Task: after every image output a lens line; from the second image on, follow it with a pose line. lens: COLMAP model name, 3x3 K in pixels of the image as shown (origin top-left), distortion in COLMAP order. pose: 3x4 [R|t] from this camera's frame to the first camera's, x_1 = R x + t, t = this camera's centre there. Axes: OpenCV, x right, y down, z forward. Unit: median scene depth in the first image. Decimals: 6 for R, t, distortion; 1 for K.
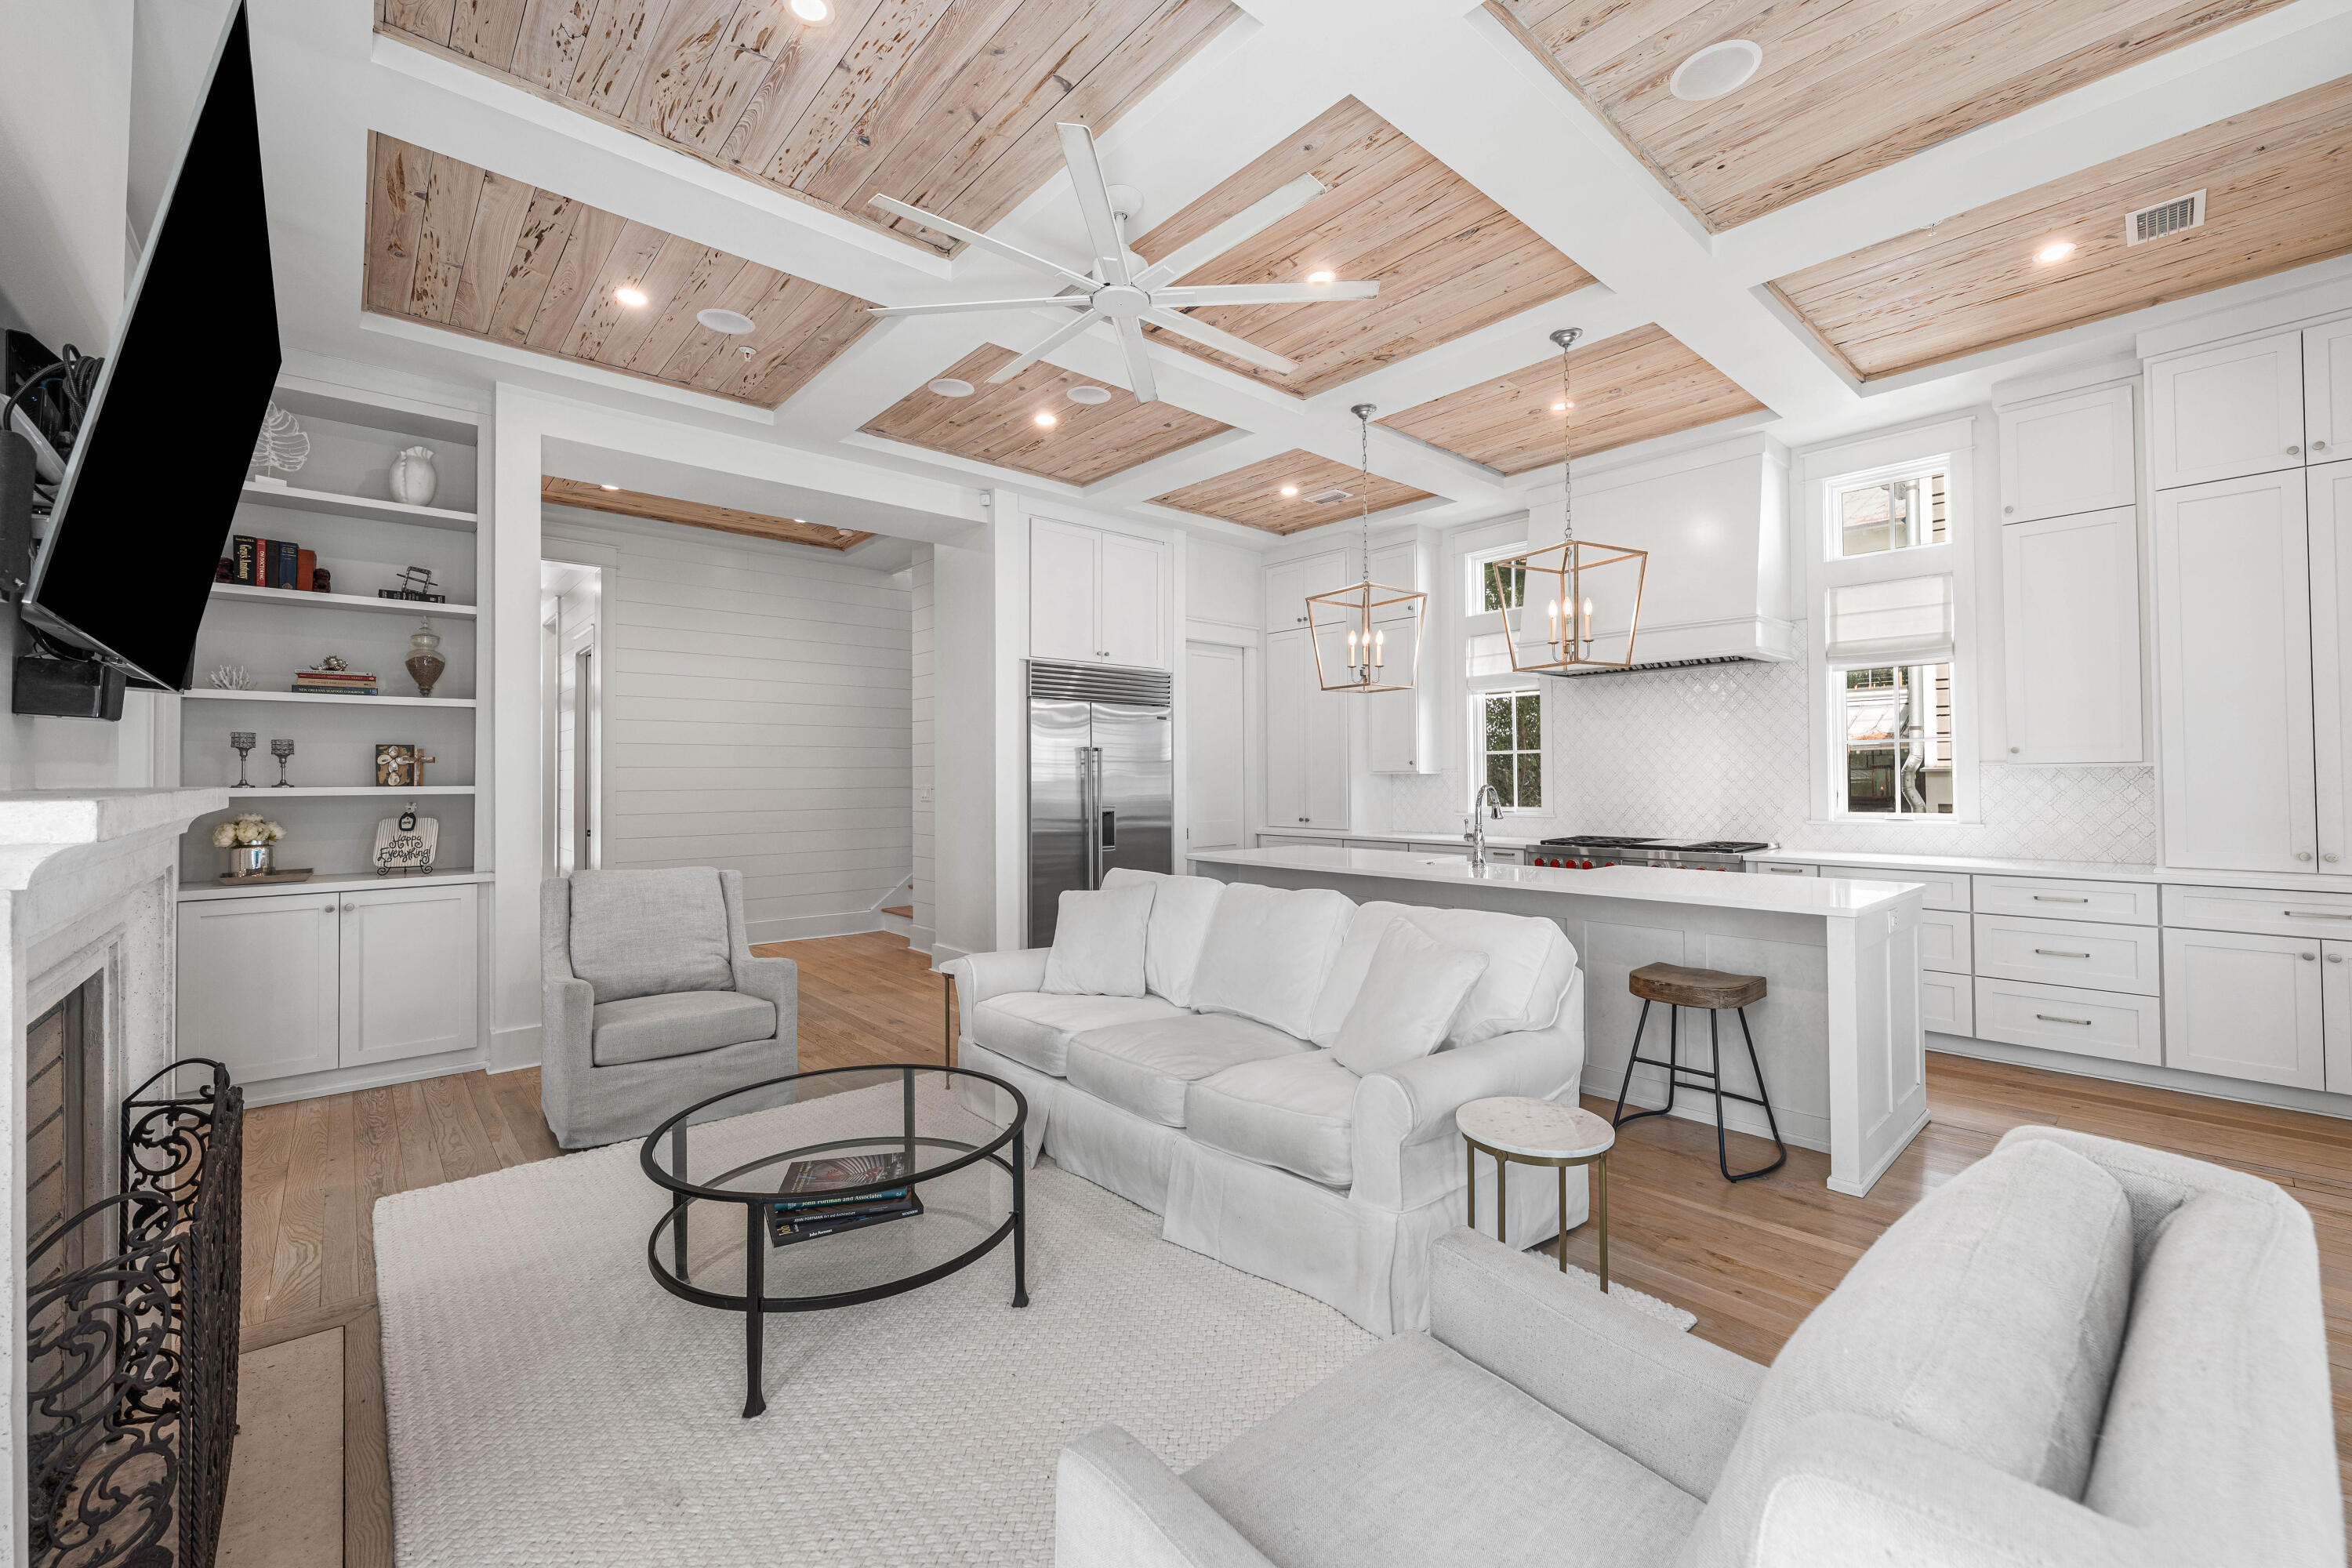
lens RADIAL K [[945.3, 0, 1179.5], [0, 945.3, 770.4], [0, 0, 1]] dist [0.000524, -0.000016]
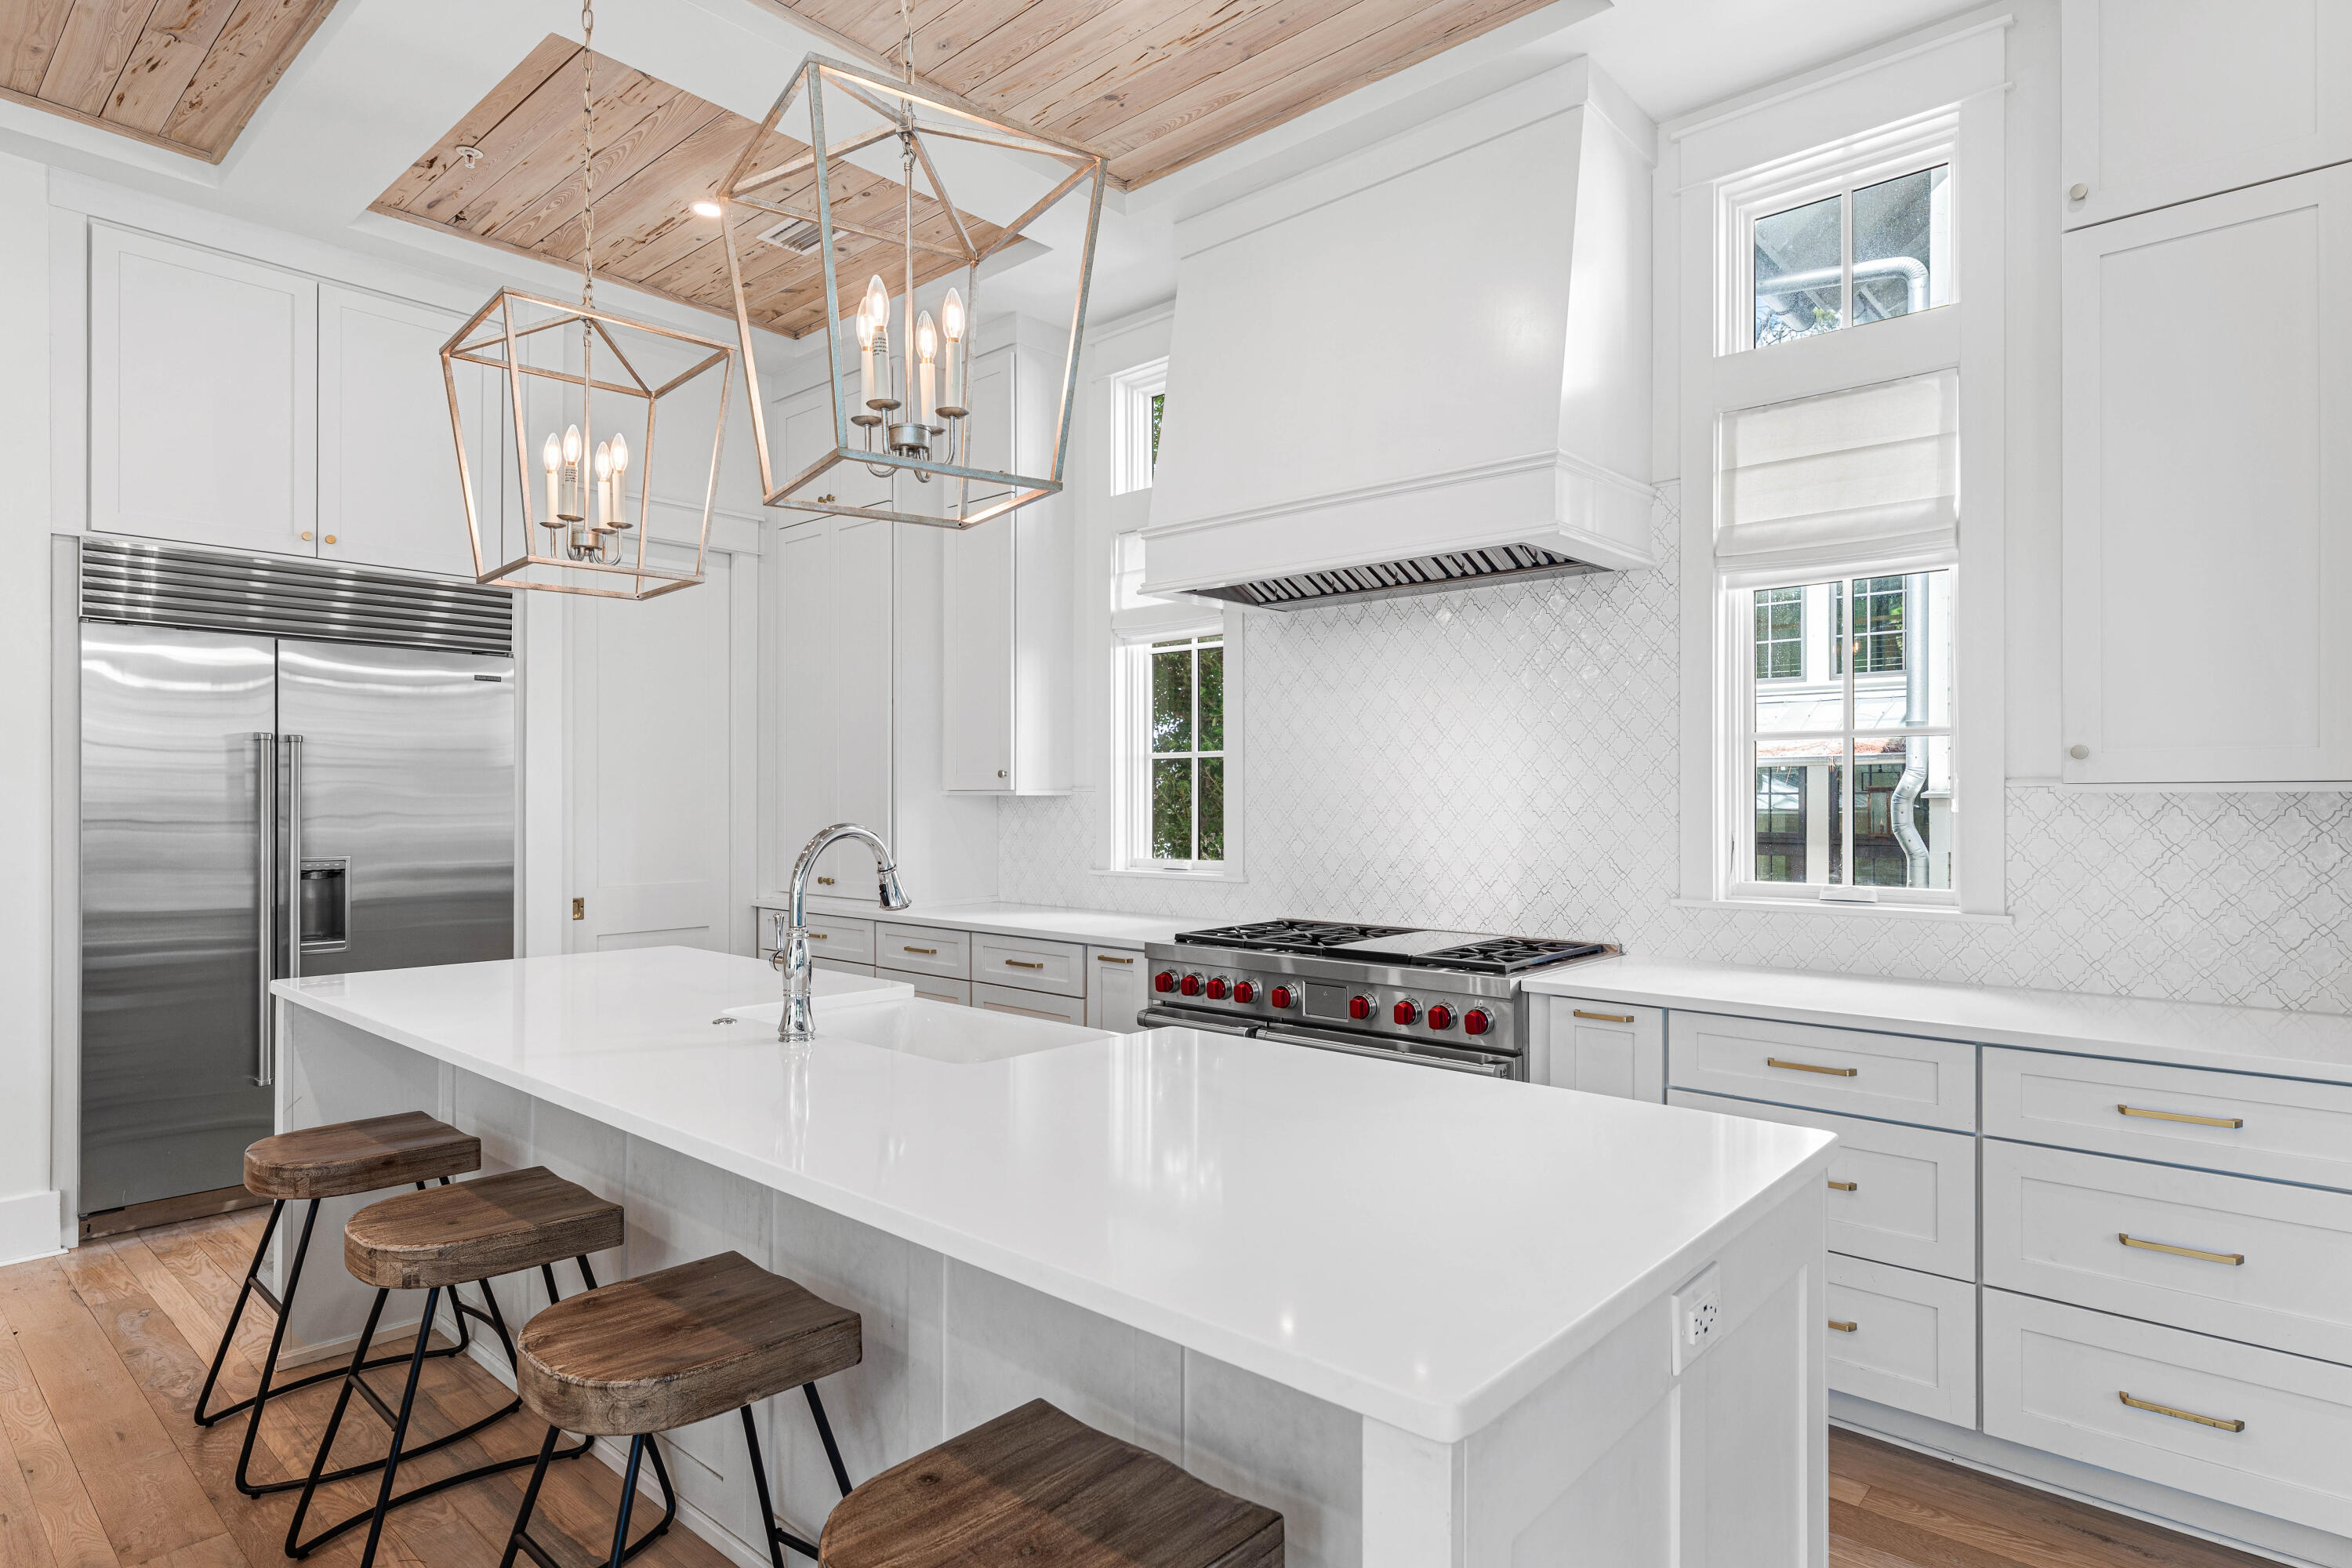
lens RADIAL K [[1253.6, 0, 1168.1], [0, 1253.6, 803.1], [0, 0, 1]] dist [0.006620, 0.000735]
pose [[0.993662, 0.007061, 0.112184, 0.307646], [-0.008388, 0.999900, 0.011356, -0.000716], [-0.112092, -0.012225, 0.993623, 0.361340]]
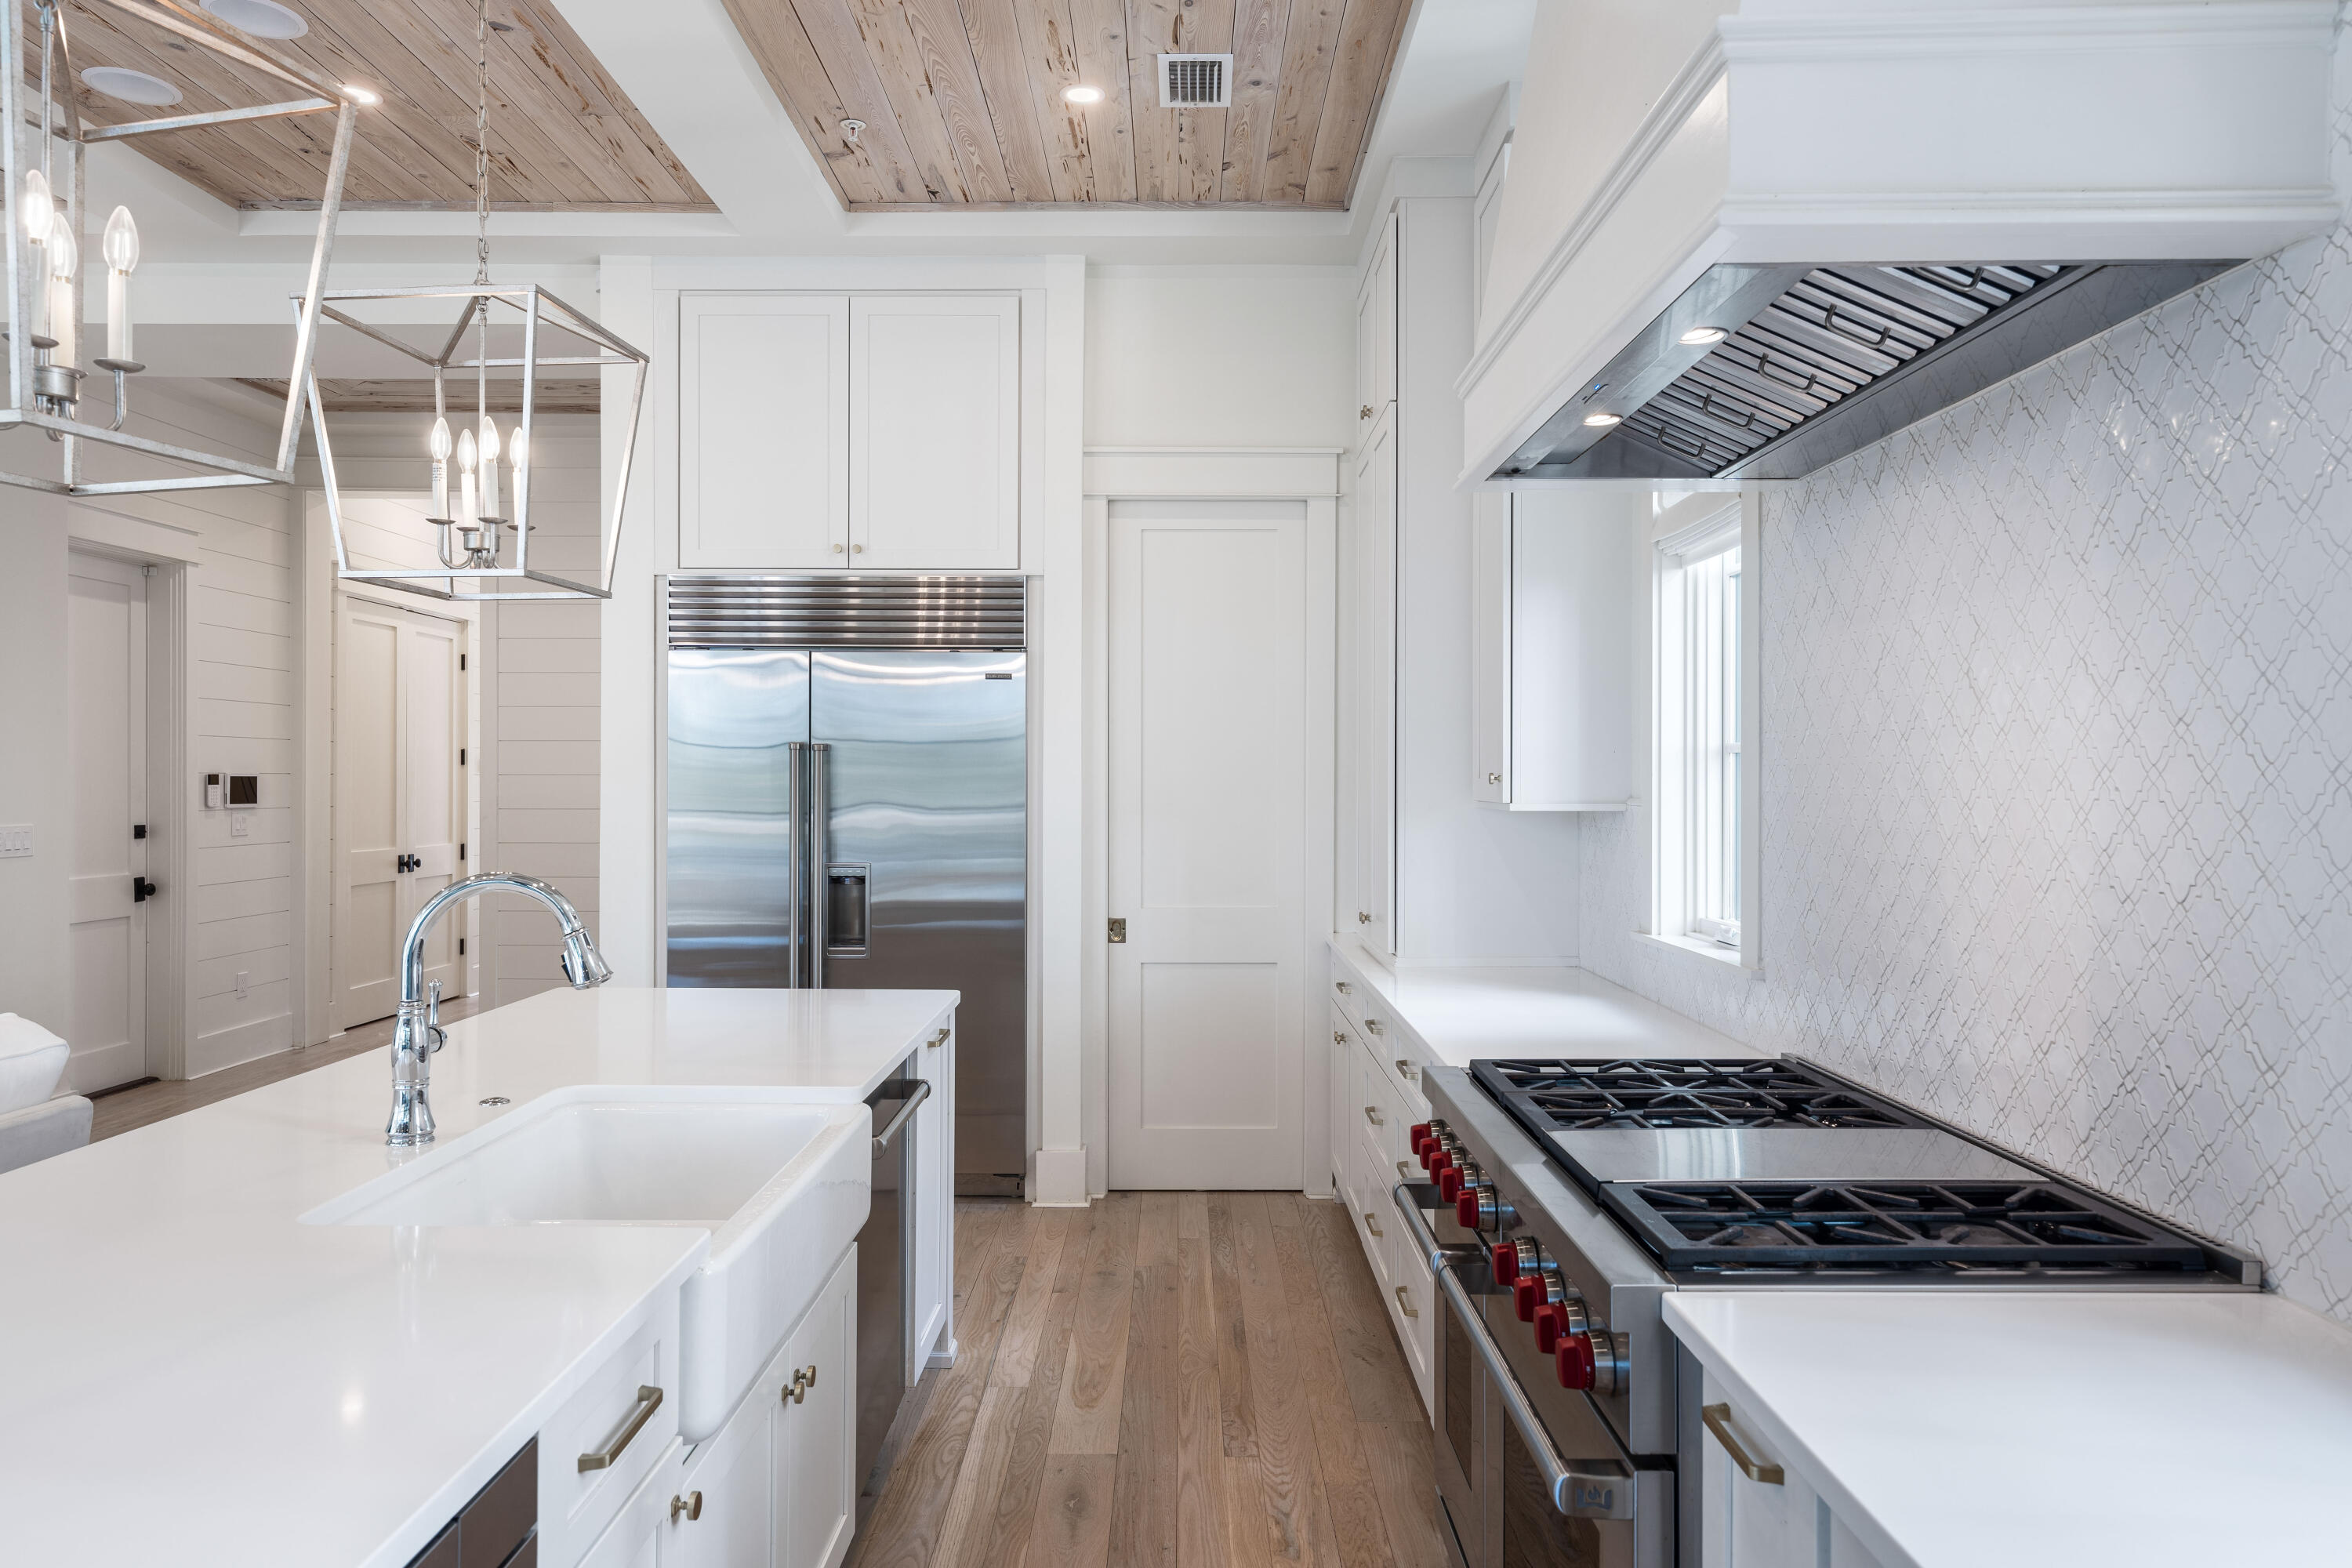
lens RADIAL K [[1497.9, 0, 1176.0], [0, 1497.9, 784.0], [0, 0, 1]] dist [-0.002958, 0.000527]
pose [[0.746486, 0.011428, -0.665303, 0.622526], [-0.002271, 0.999890, 0.014628, -0.016472], [0.665398, -0.009409, 0.746430, 0.606789]]
